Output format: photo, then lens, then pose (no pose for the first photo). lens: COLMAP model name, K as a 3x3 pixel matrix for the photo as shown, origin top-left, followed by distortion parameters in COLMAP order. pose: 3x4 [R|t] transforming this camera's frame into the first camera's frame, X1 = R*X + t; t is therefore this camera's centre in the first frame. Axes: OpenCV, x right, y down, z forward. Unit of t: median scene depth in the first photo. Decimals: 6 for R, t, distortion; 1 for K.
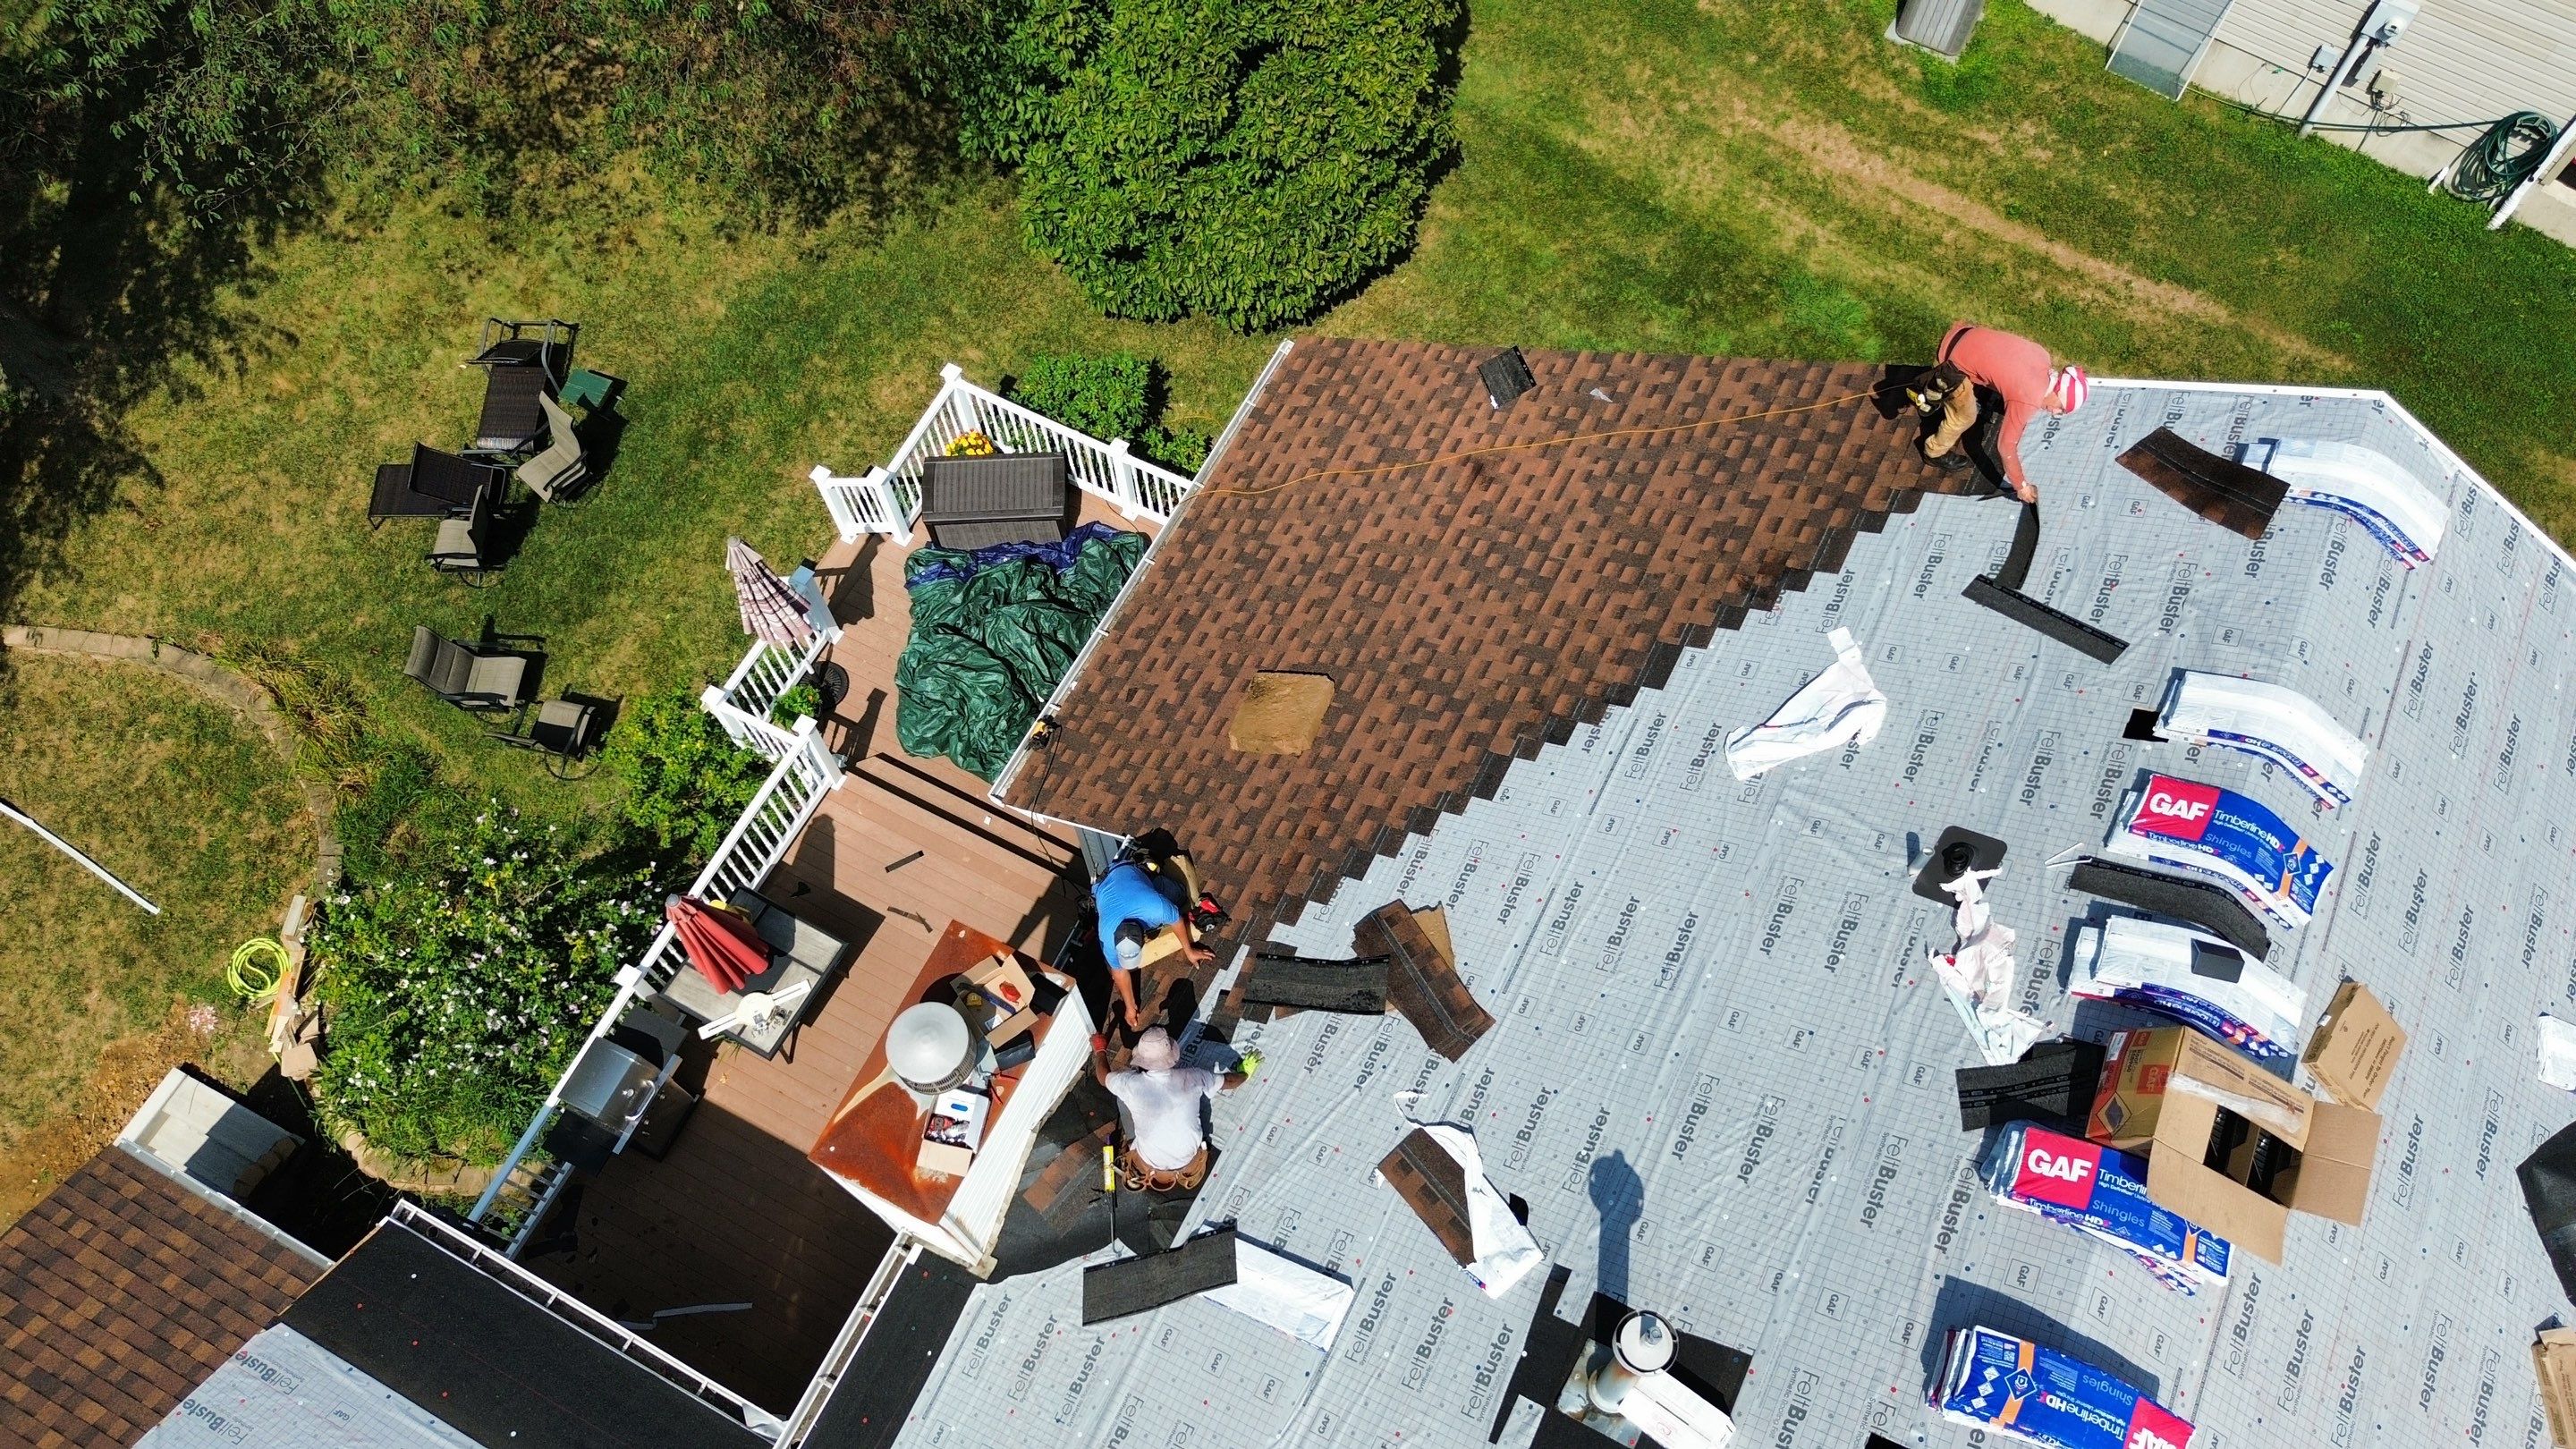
lens RADIAL K [[1829.3, 0, 1286.7], [0, 1829.3, 734.5], [0, 0, 1]] dist [0.071493, -0.074037]
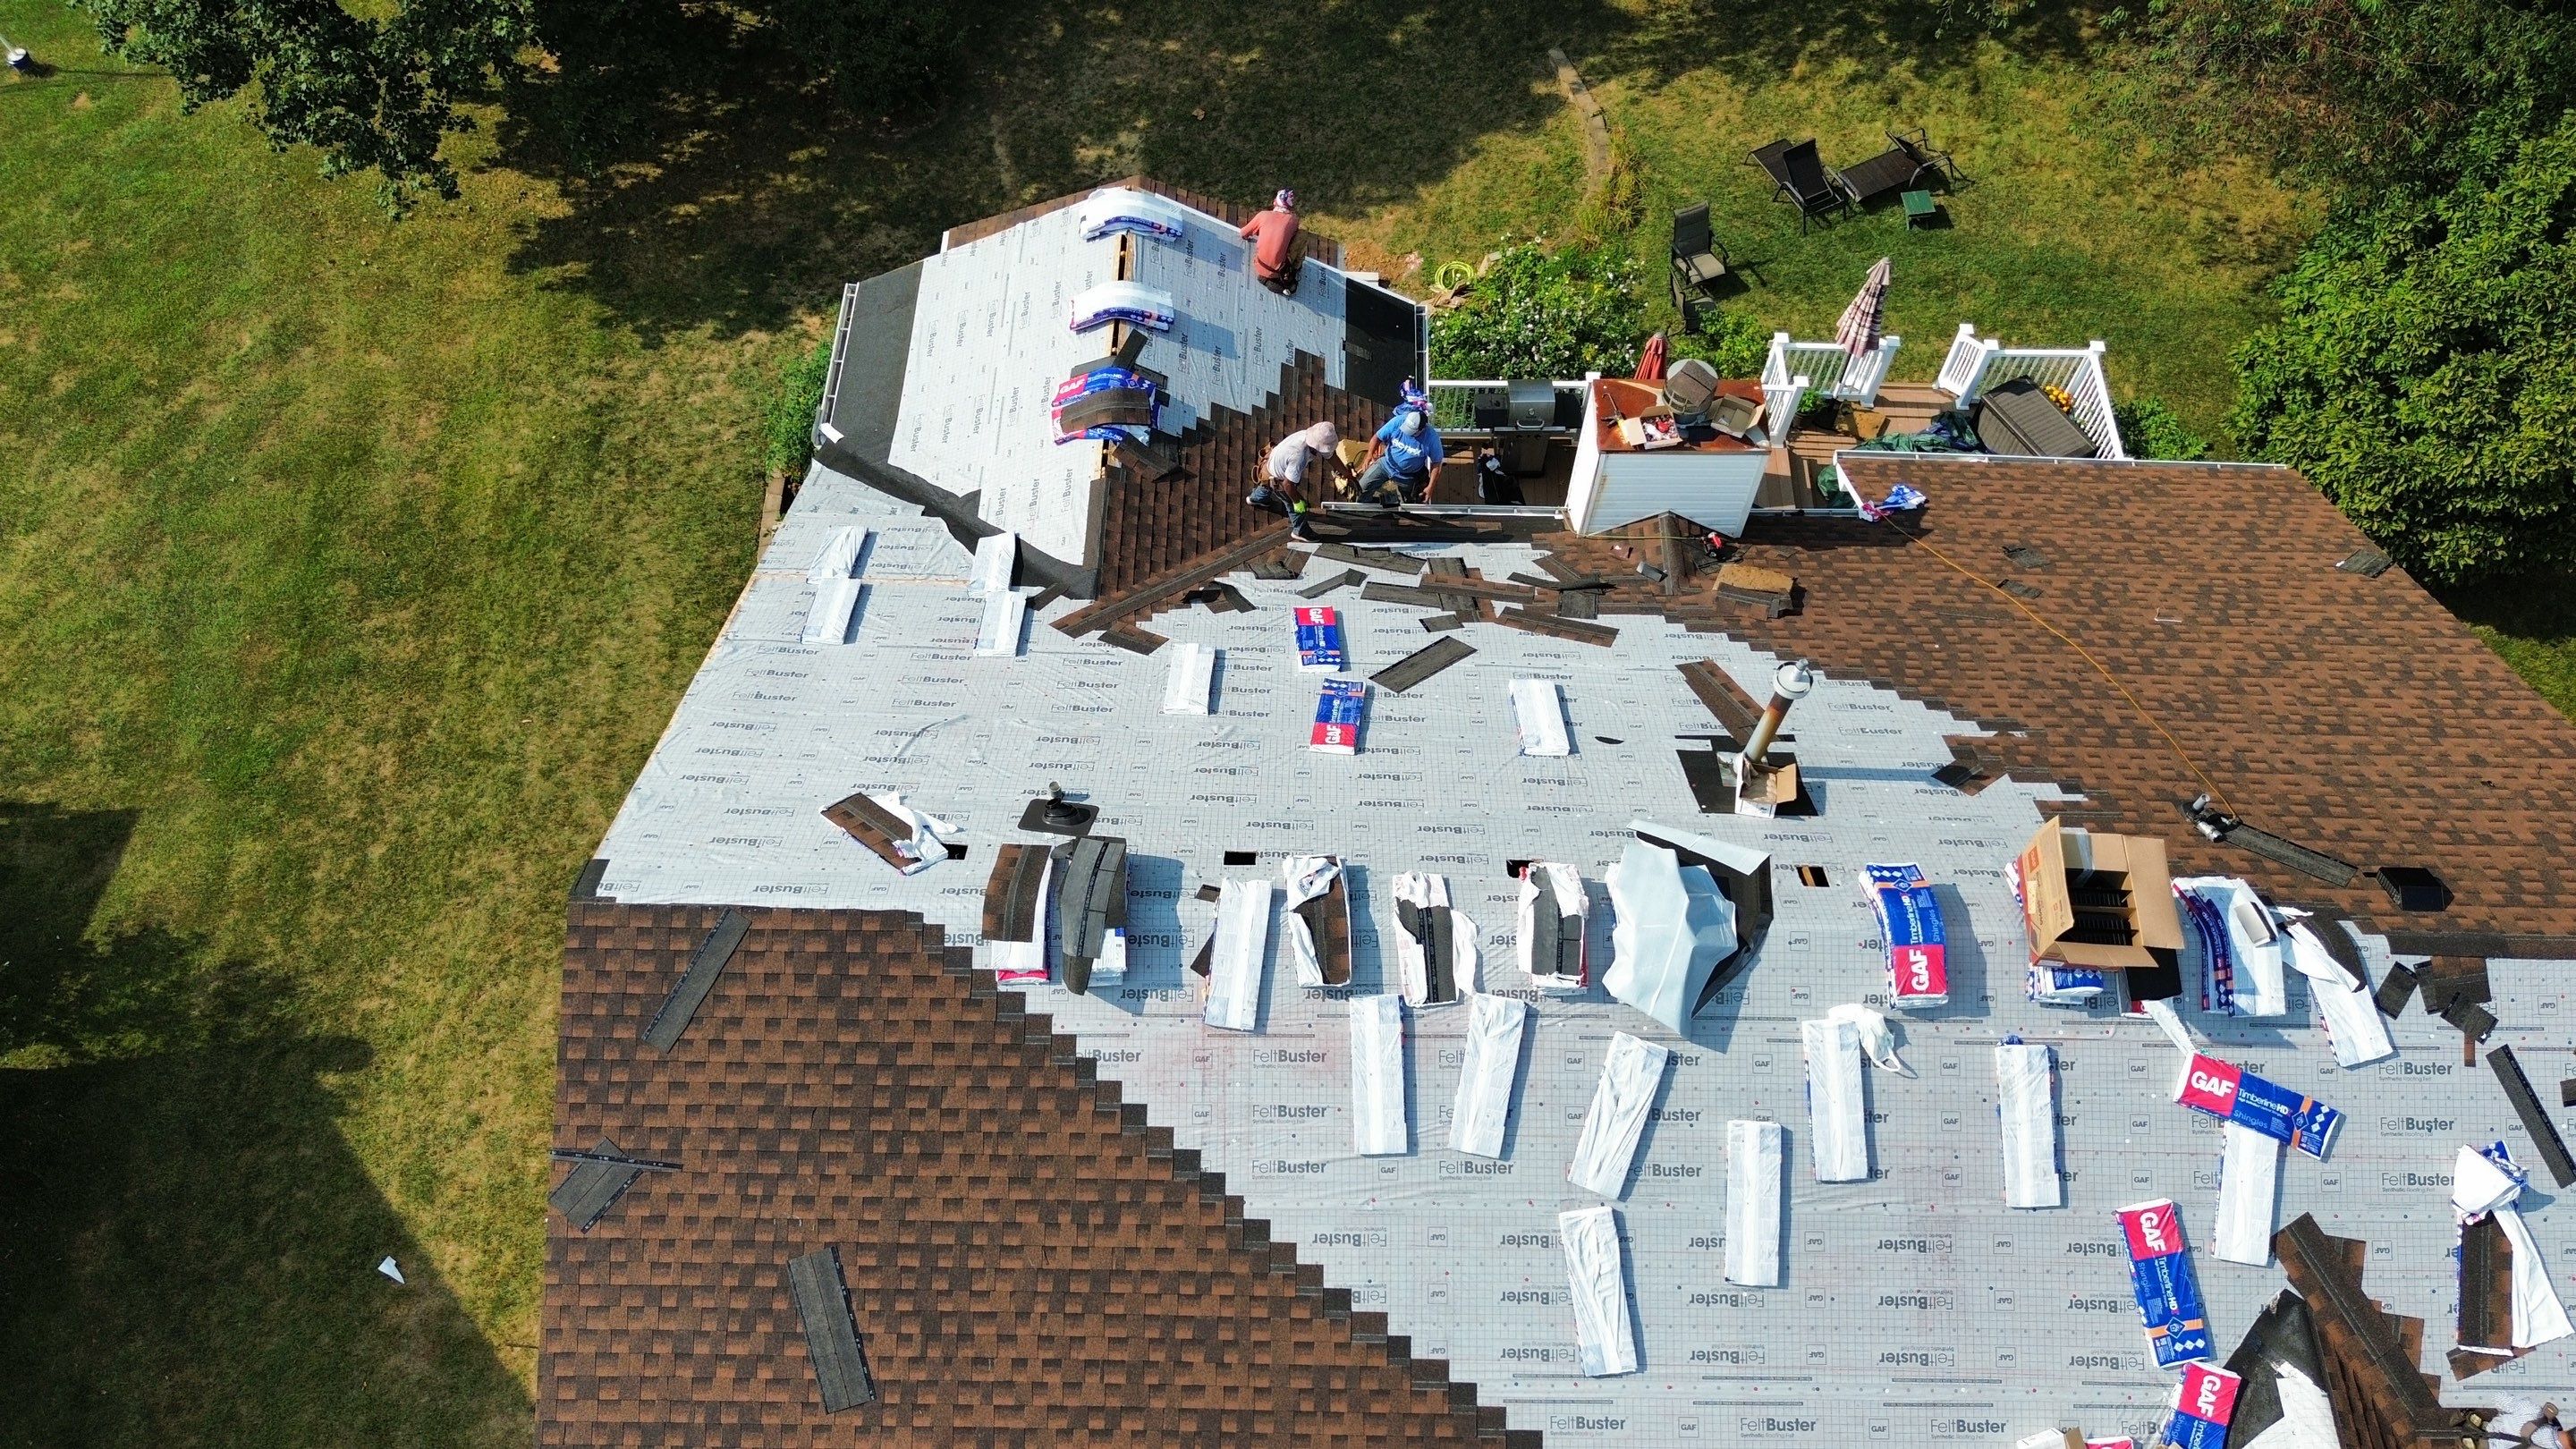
lens RADIAL K [[1829.9, 0, 1294.3], [0, 1829.9, 716.0], [0, 0, 1]] dist [0.069862, -0.073867]
pose [[0.442094, 0.777594, -0.447102, 0.416922], [-0.819678, 0.552653, 0.150672, 0.254737], [0.364254, 0.299869, 0.881702, -0.324372]]
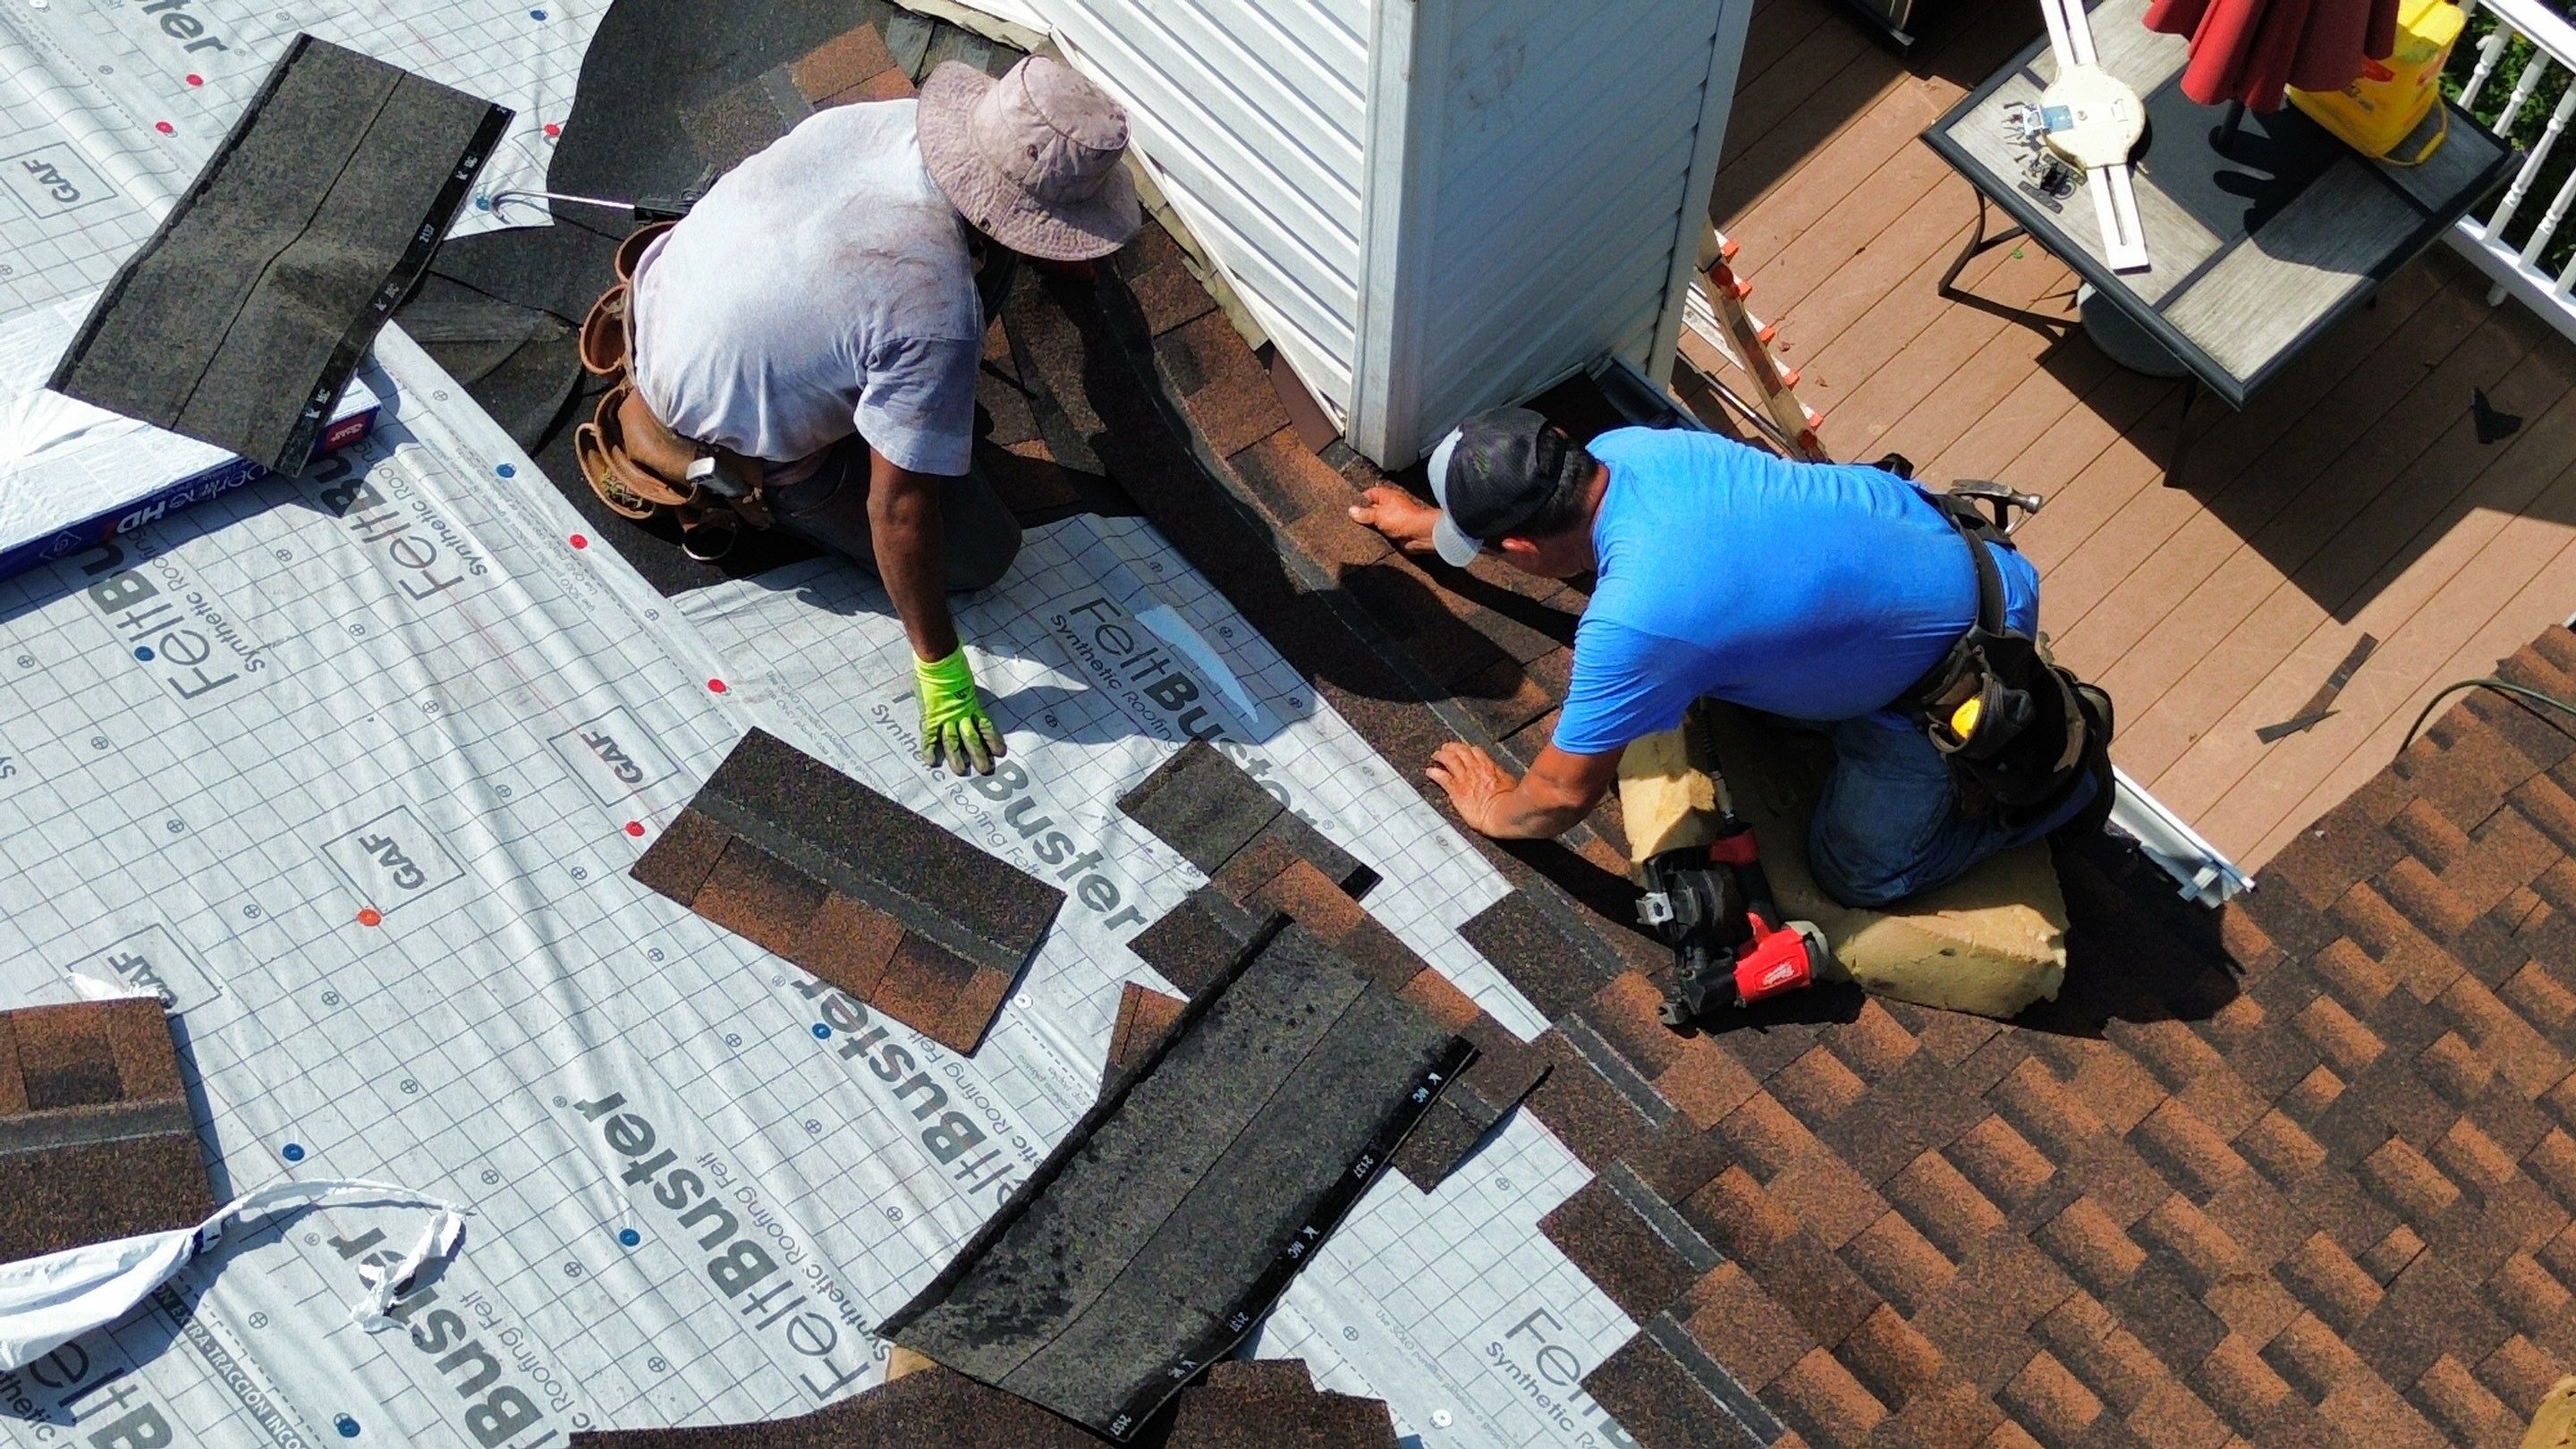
lens RADIAL K [[3614.1, 0, 1287.2], [0, 3614.1, 723.0], [0, 0, 1]] dist [0.044692, 0.028883]
pose [[-0.323631, 0.859363, -0.395927, 0.104370], [-0.859840, -0.092473, 0.502119, -0.061451], [0.394890, 0.502935, 0.768842, 0.505498]]
